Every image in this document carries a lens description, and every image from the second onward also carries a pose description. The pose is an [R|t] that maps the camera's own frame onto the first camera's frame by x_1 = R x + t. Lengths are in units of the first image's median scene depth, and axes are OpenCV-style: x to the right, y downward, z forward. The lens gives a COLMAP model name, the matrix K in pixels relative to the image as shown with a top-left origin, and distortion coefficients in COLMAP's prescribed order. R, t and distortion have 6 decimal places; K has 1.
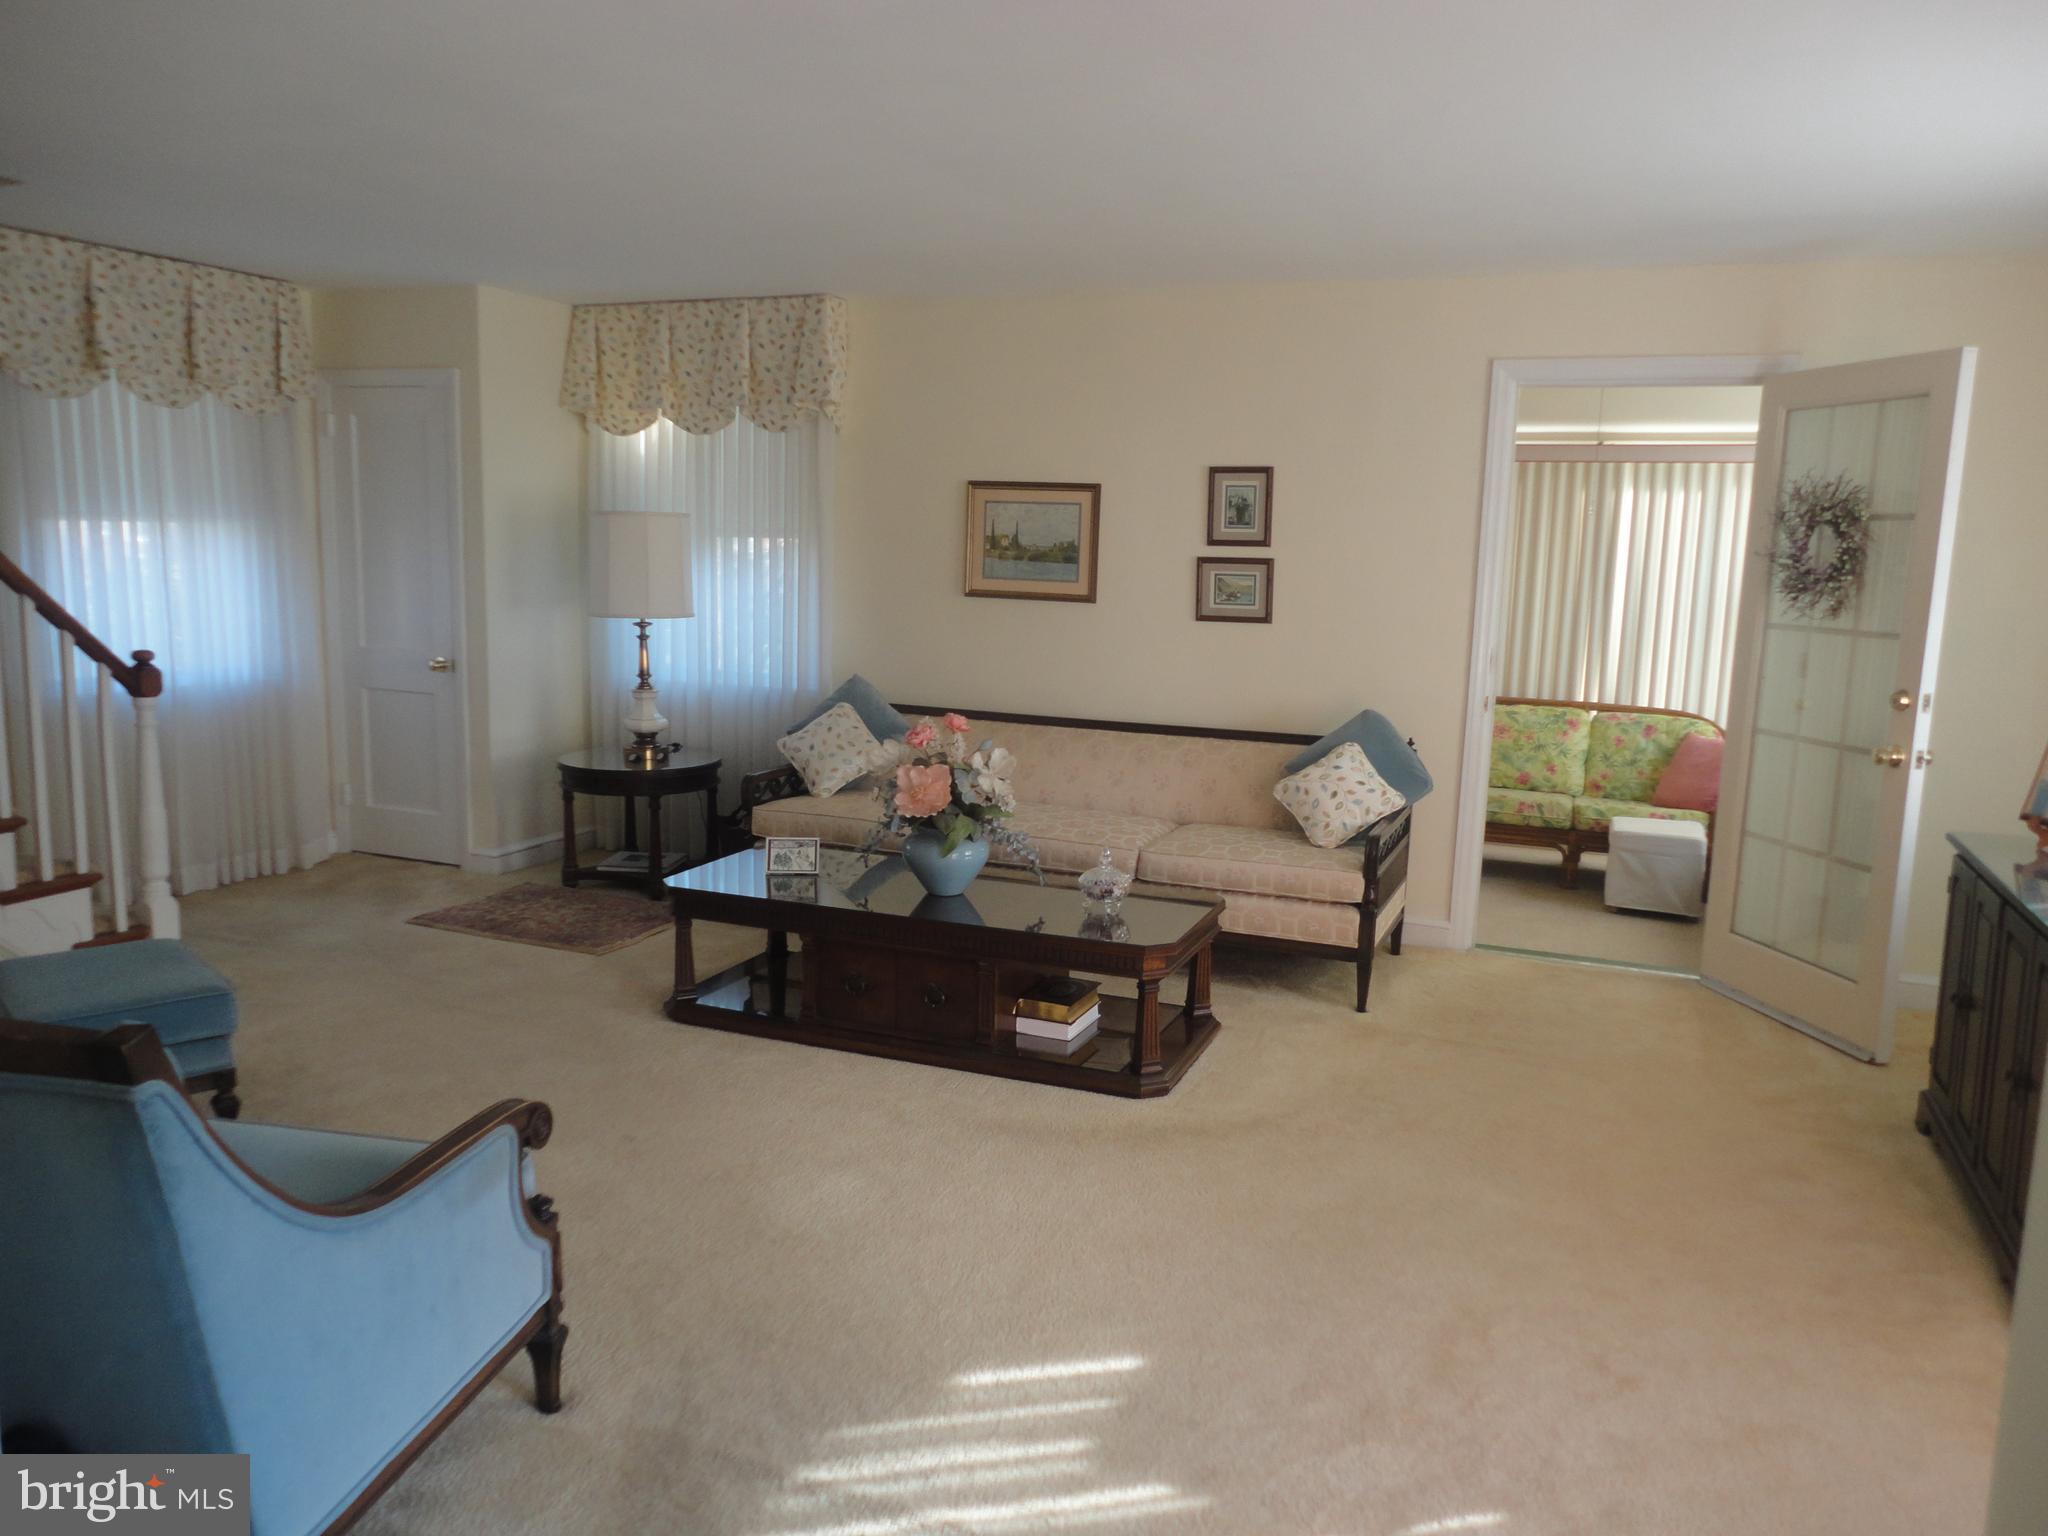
lens RADIAL K [[1487.6, 0, 1024.0], [0, 1487.6, 768.0], [0, 0, 1]] dist [-0.003477, 0.005652]
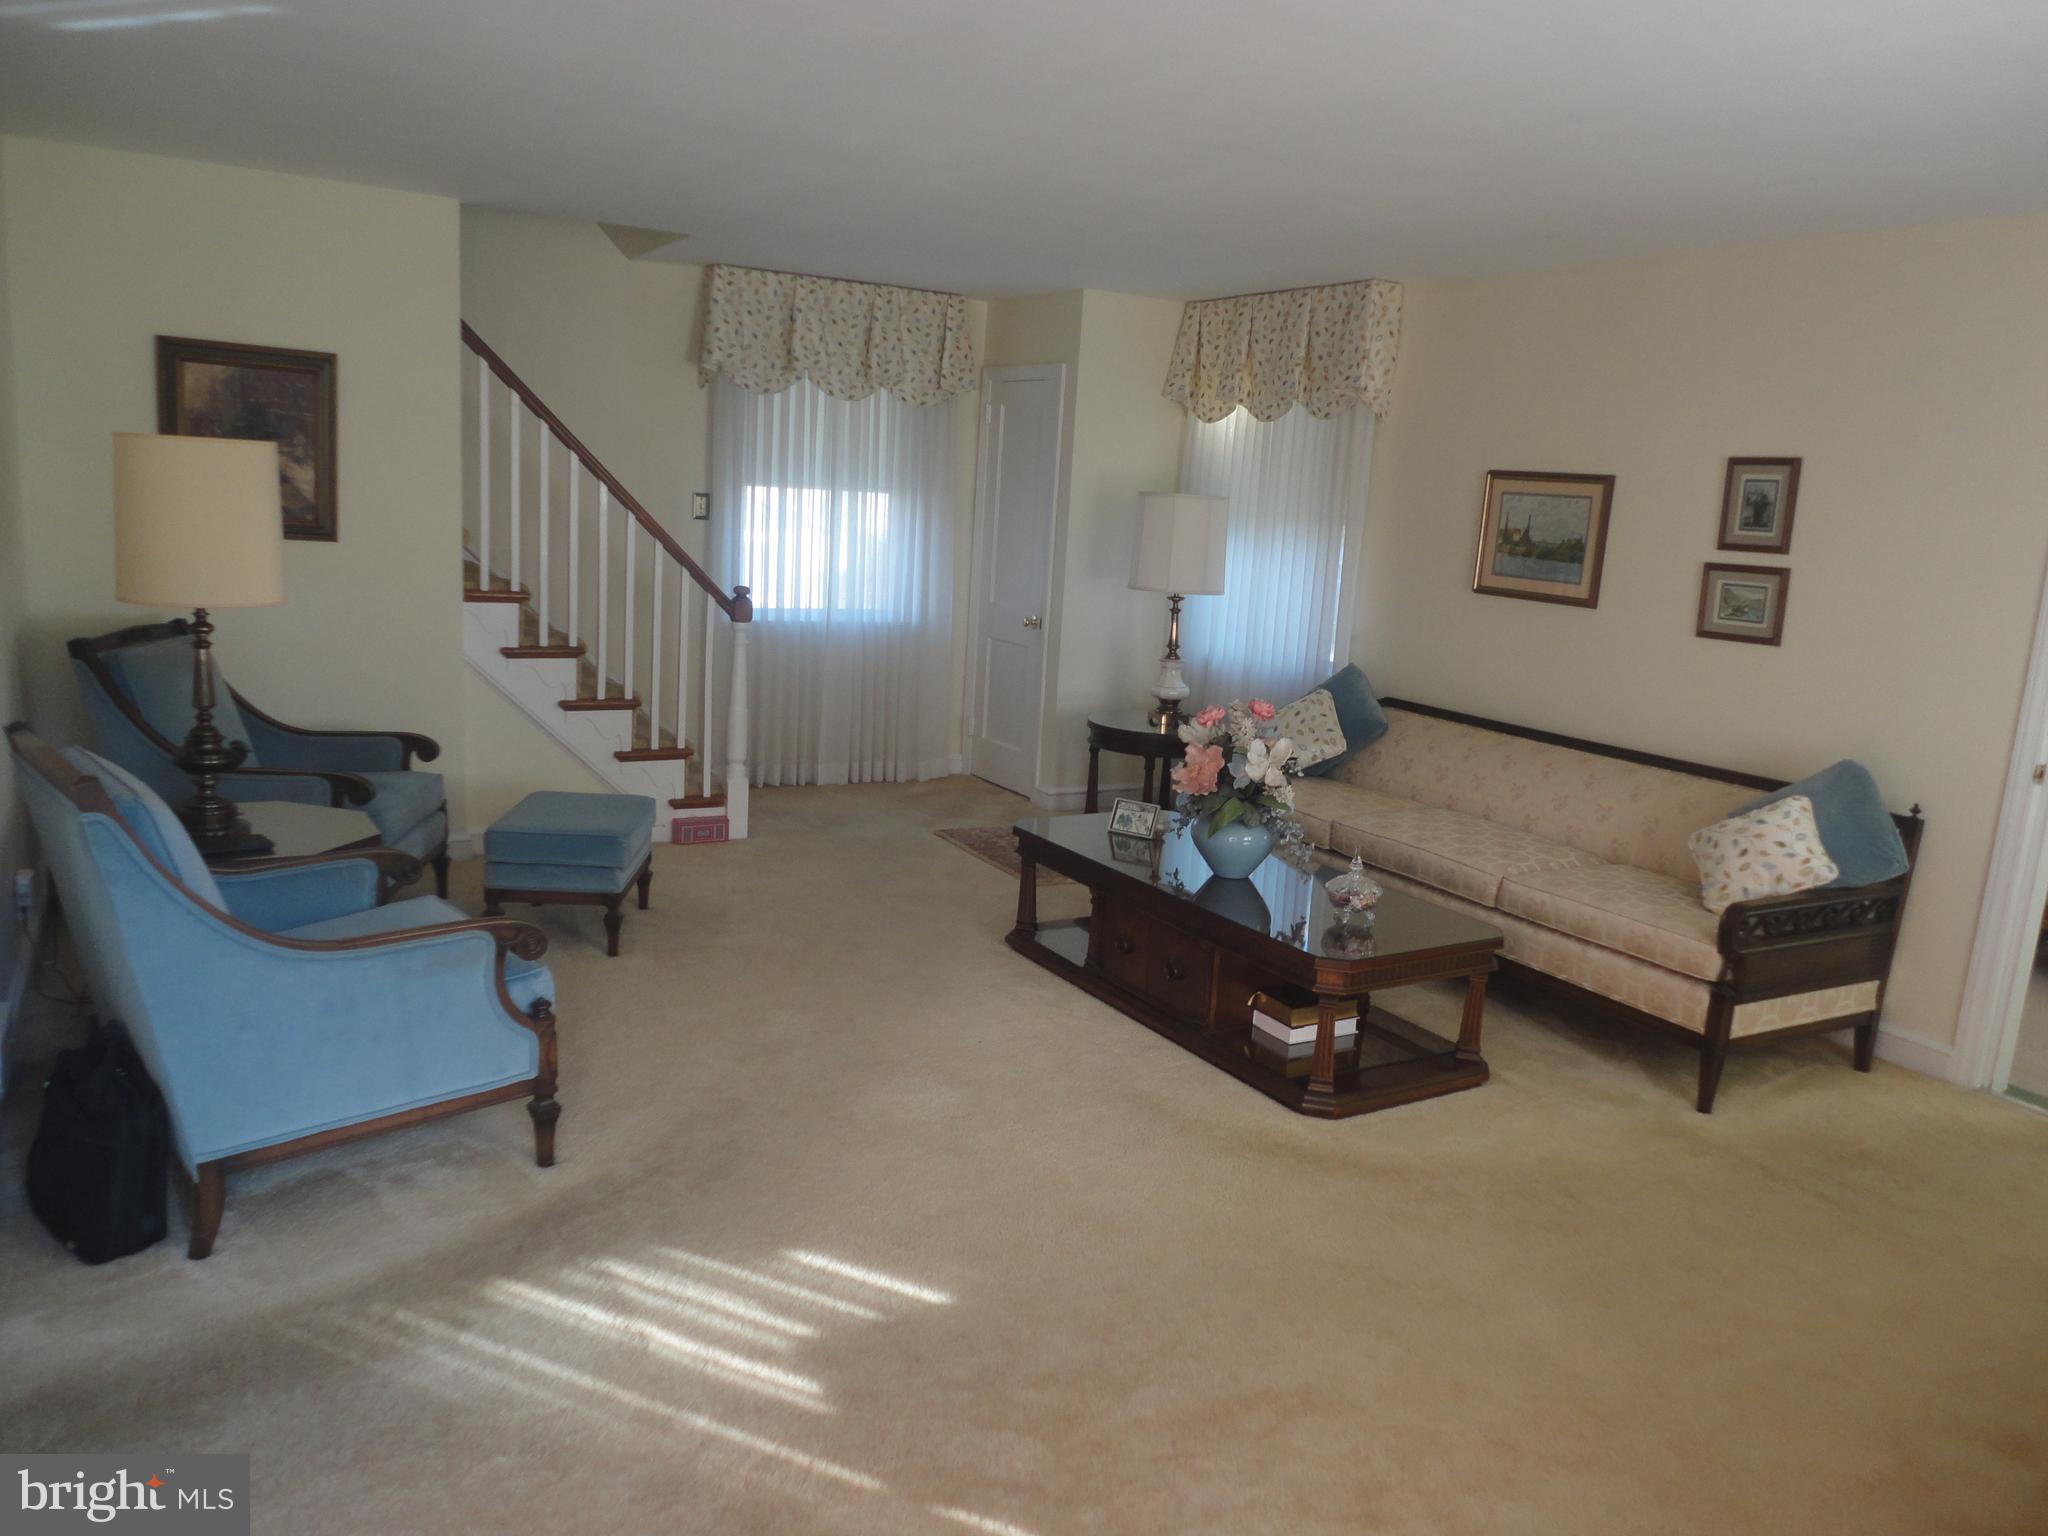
lens RADIAL K [[1482.9, 0, 1024.0], [0, 1482.9, 768.0], [0, 0, 1]] dist [-0.004615, 0.001188]
pose [[0.796254, 0.135366, -0.589623, 0.330860], [-0.132312, 0.990016, 0.048608, -0.014280], [0.590315, 0.039310, 0.806215, 0.085002]]
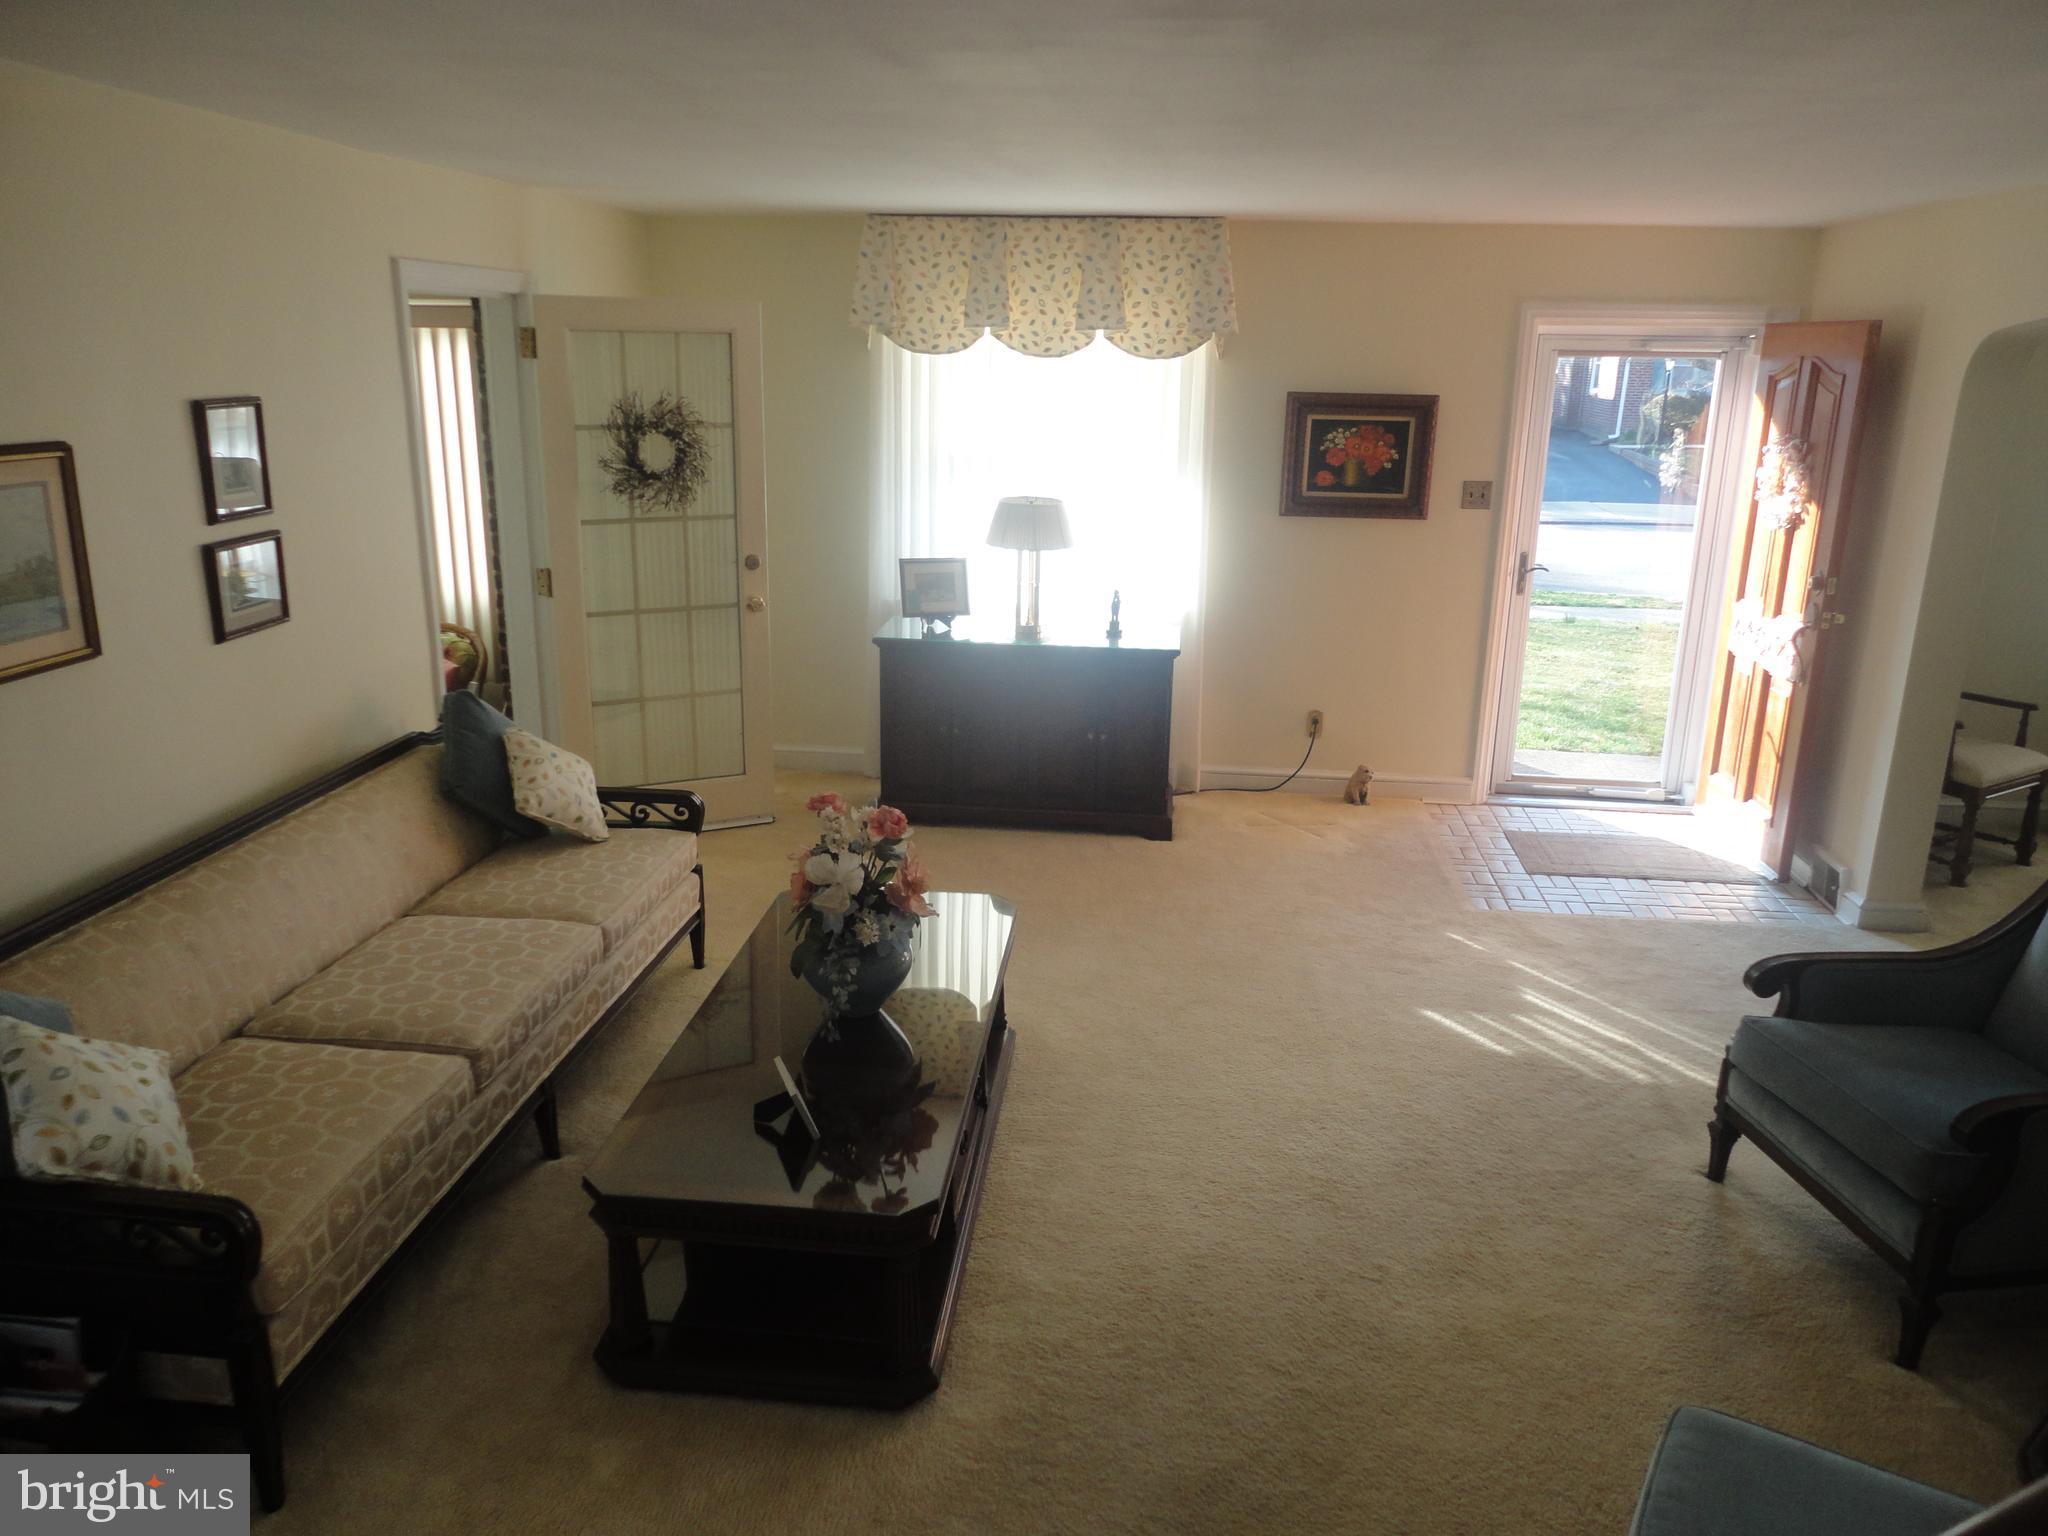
lens RADIAL K [[1482.9, 0, 1024.0], [0, 1482.9, 768.0], [0, 0, 1]] dist [-0.004615, 0.001188]
pose [[-0.290636, -0.294261, 0.910462, -0.595406], [0.117675, 0.933321, 0.339213, -0.230478], [-0.949570, 0.205726, -0.236629, 0.855150]]
